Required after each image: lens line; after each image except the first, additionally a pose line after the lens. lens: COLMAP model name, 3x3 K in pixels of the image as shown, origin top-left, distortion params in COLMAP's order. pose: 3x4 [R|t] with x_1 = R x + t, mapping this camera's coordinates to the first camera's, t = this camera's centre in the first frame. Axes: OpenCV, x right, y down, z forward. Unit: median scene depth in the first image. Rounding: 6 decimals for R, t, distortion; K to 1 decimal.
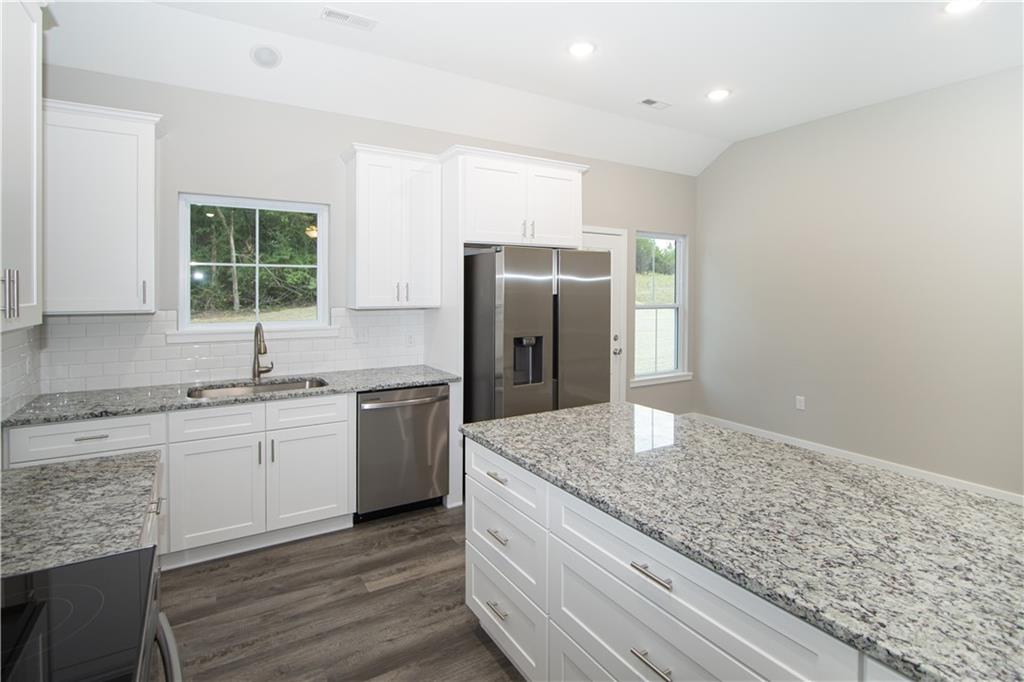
lens RADIAL K [[503.5, 0, 511.6], [0, 503.5, 296.8], [0, 0, 1]] dist [-0.000033, 0.000010]
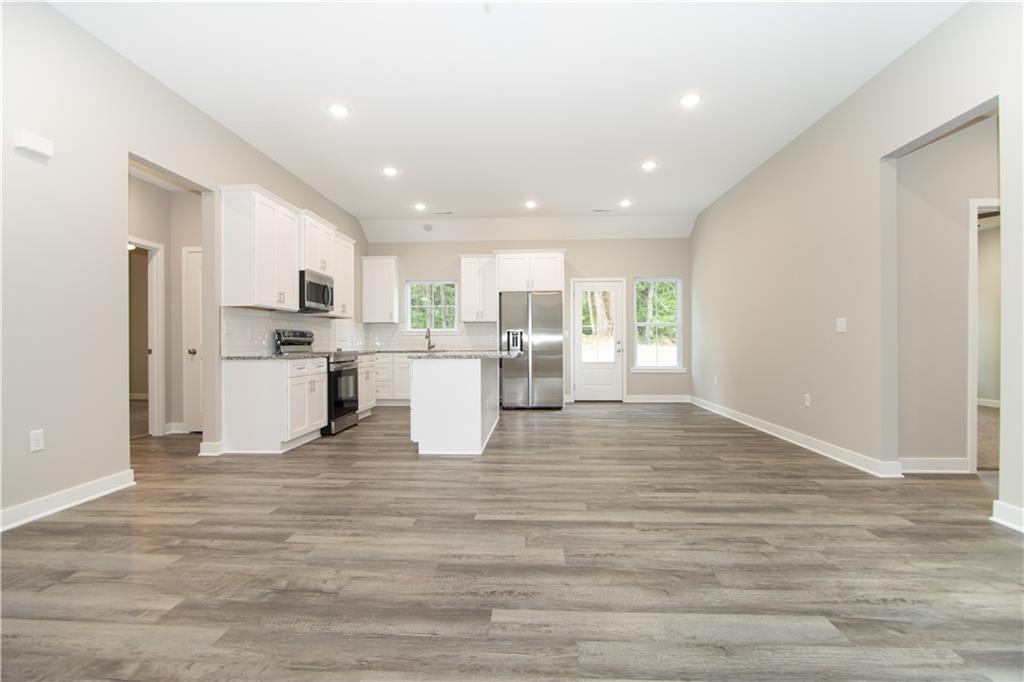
lens RADIAL K [[490.5, 0, 512.0], [0, 490.5, 341.0], [0, 0, 1]] dist [-0.000001, 0.000000]
pose [[0.826165, -0.002349, -0.563424, 1.227099], [-0.001454, 0.999979, -0.006301, 0.129307], [0.563427, 0.006025, 0.826144, -0.821024]]
